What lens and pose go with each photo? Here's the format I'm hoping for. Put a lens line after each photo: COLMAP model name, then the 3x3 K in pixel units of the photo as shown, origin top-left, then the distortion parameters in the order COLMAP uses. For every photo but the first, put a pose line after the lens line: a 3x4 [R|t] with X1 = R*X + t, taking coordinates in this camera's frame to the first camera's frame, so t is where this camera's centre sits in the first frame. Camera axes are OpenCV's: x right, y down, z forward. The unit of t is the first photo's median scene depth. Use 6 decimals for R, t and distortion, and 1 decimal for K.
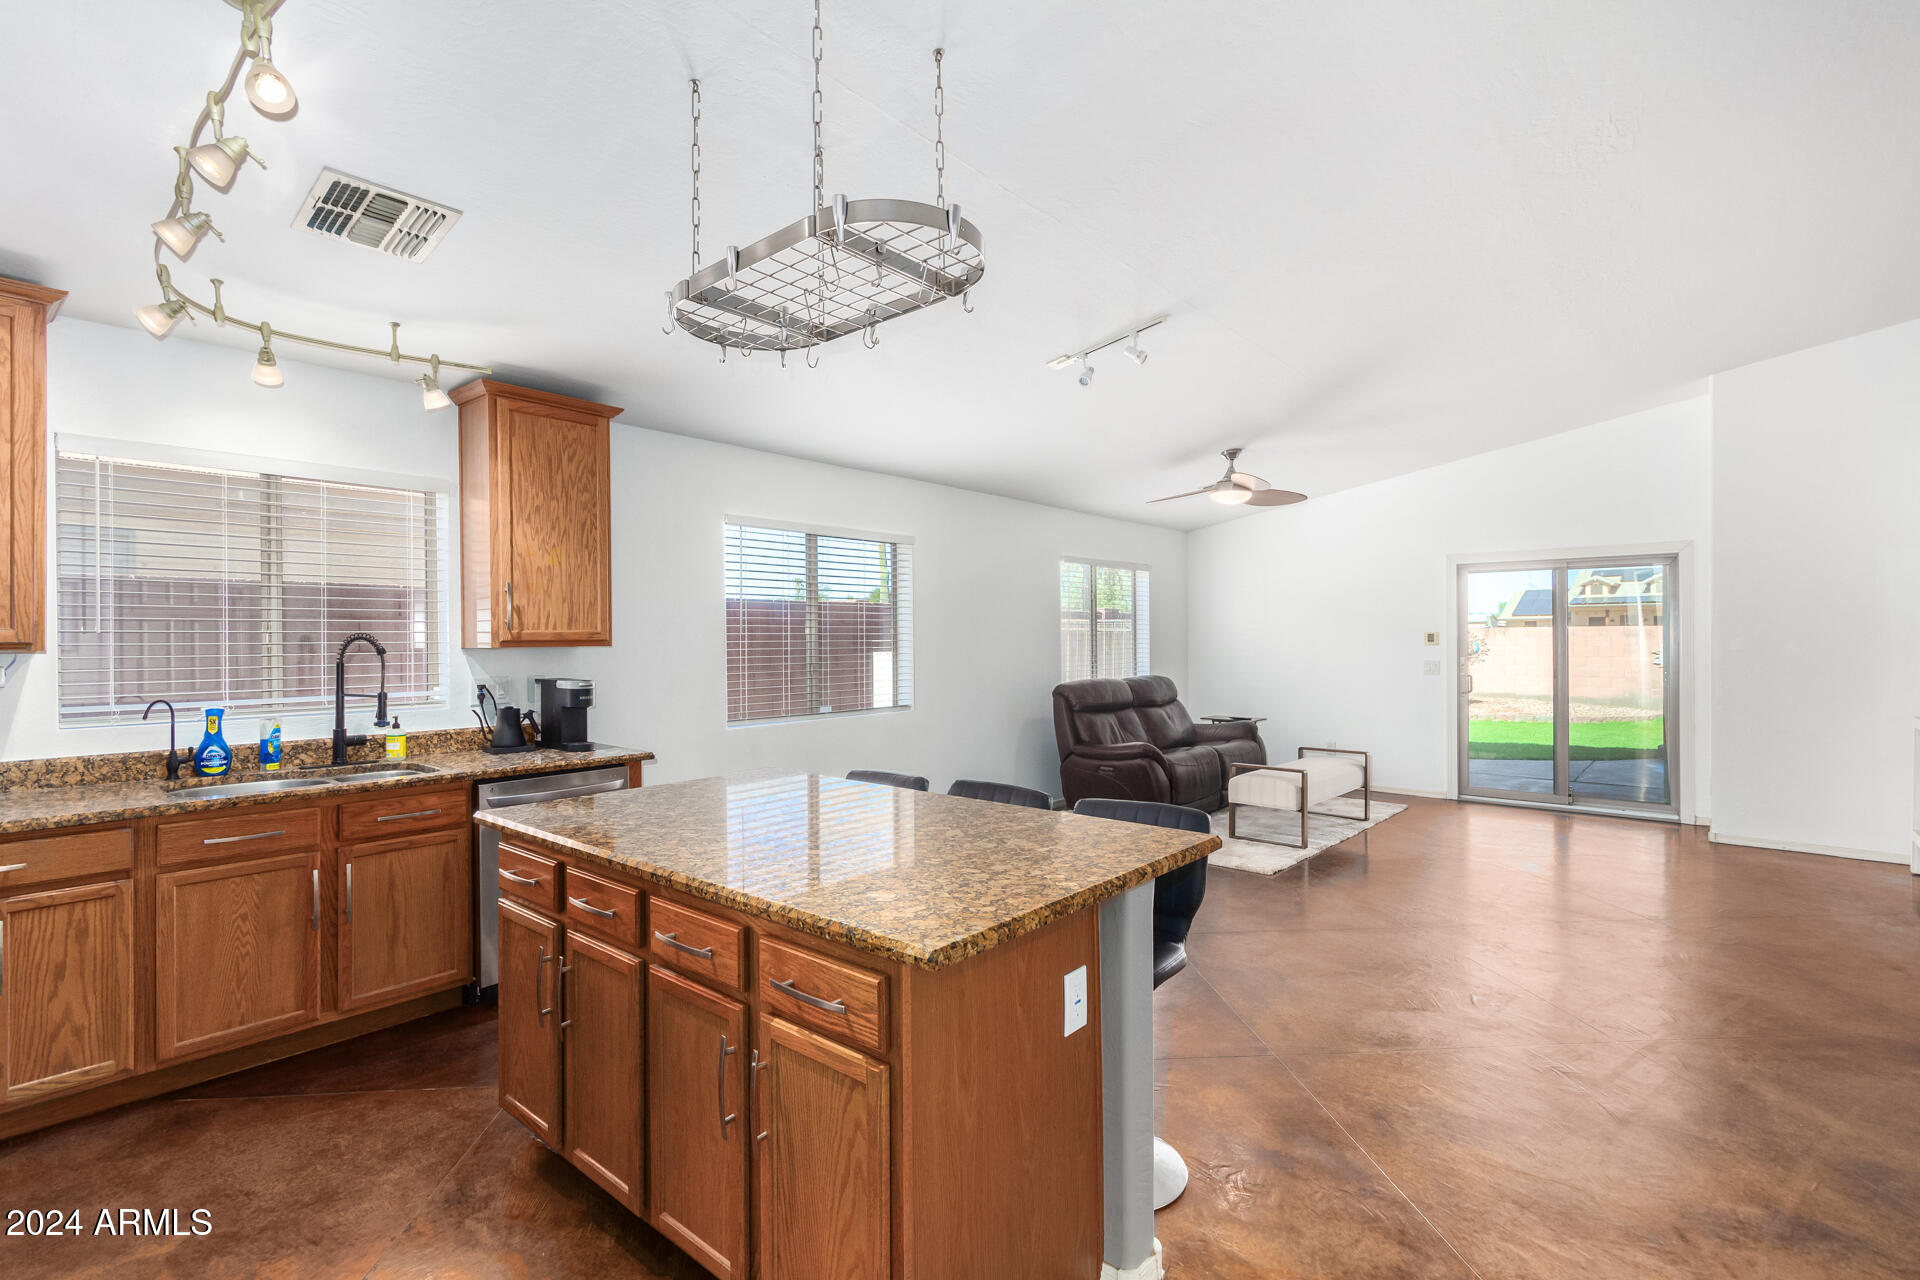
lens RADIAL K [[893.6, 0, 956.1], [0, 893.6, 635.2], [0, 0, 1]] dist [0.002049, 0.000831]
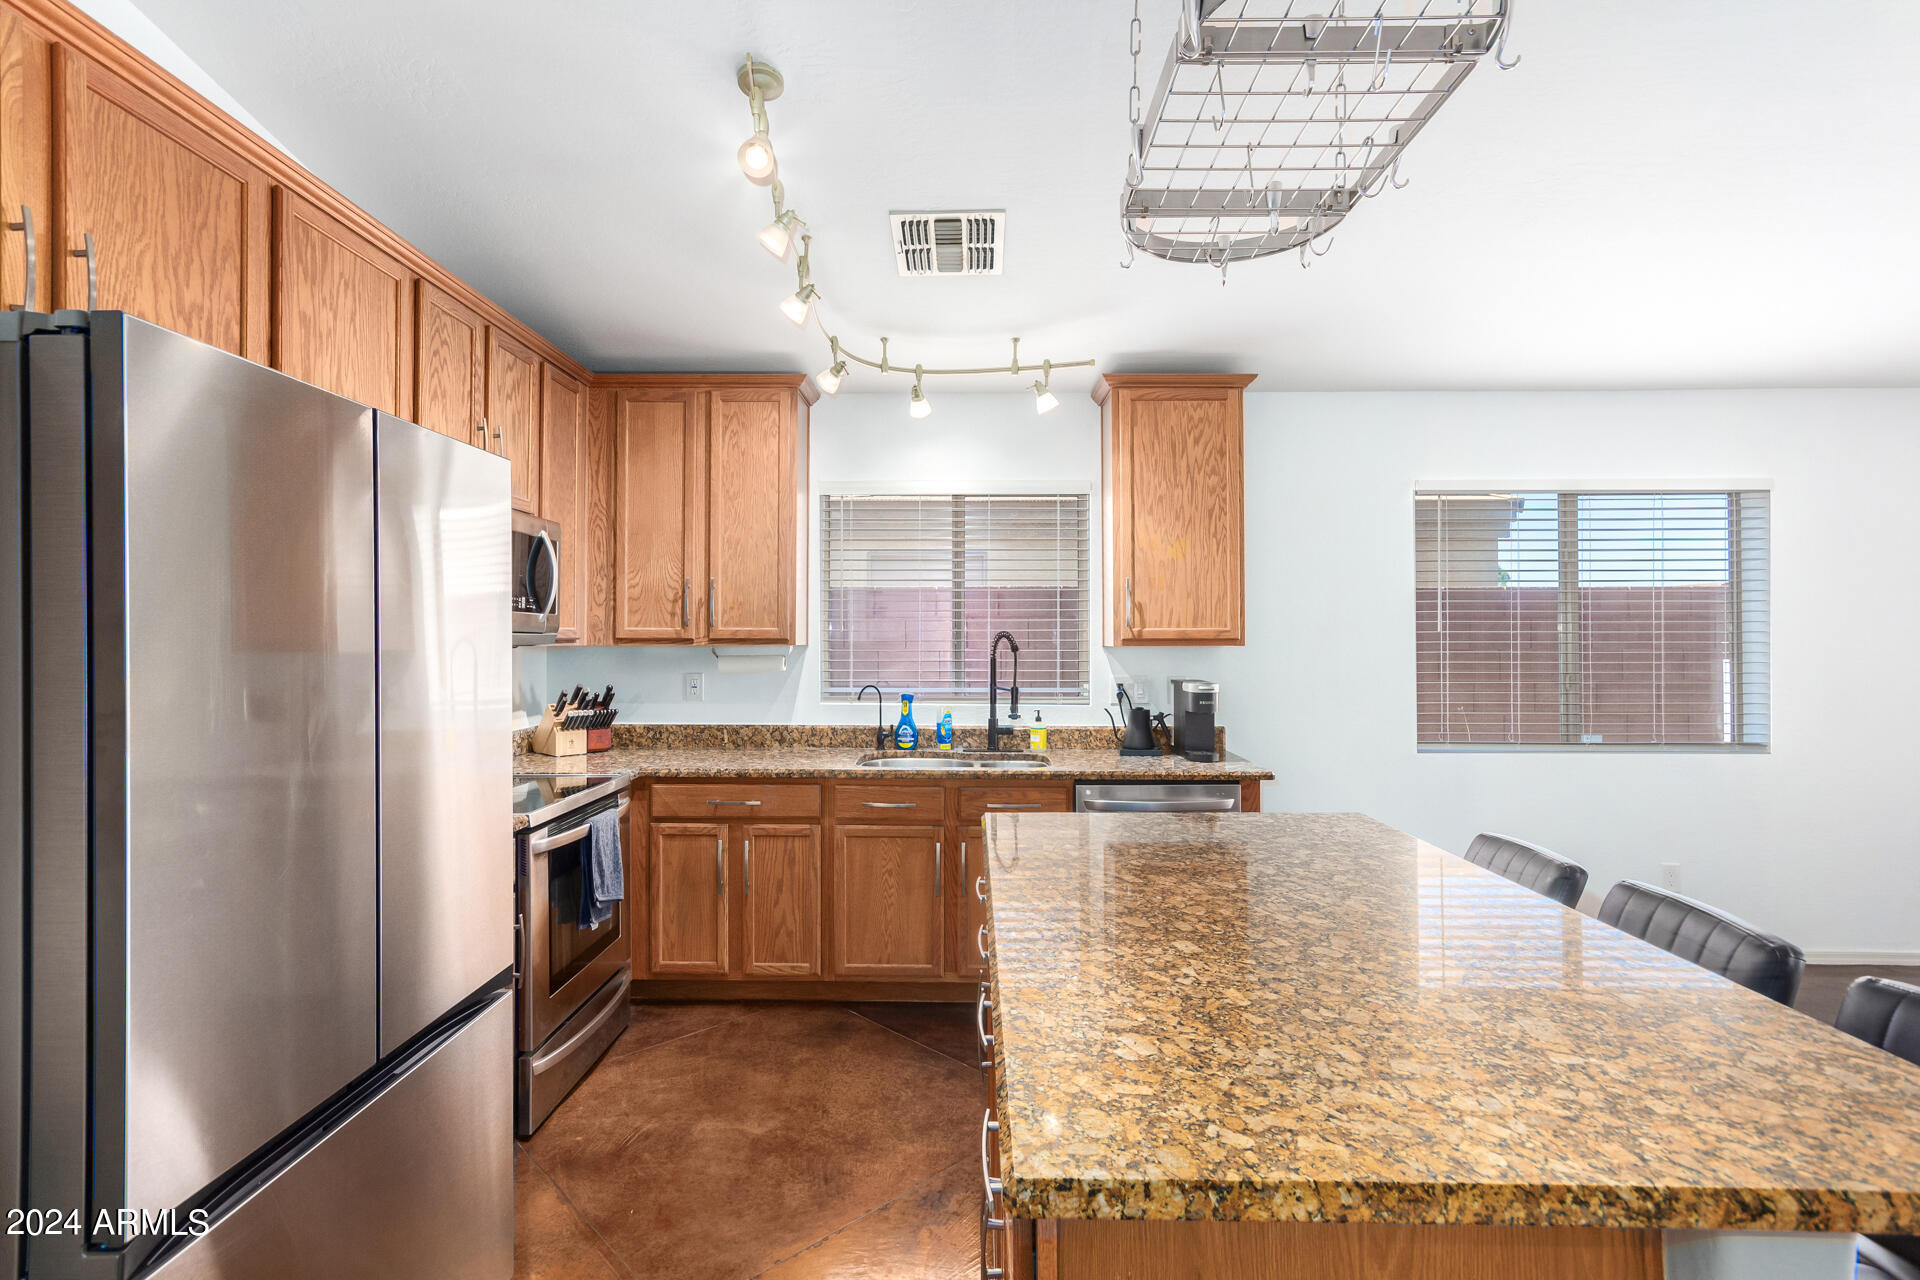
lens RADIAL K [[930.0, 0, 949.0], [0, 930.0, 631.3], [0, 0, 1]] dist [-0.003687, 0.008394]
pose [[0.636085, -0.000905, -0.771619, 0.171626], [-0.001106, 0.999997, -0.002085, -0.000163], [0.771618, 0.002179, 0.636082, 0.242337]]
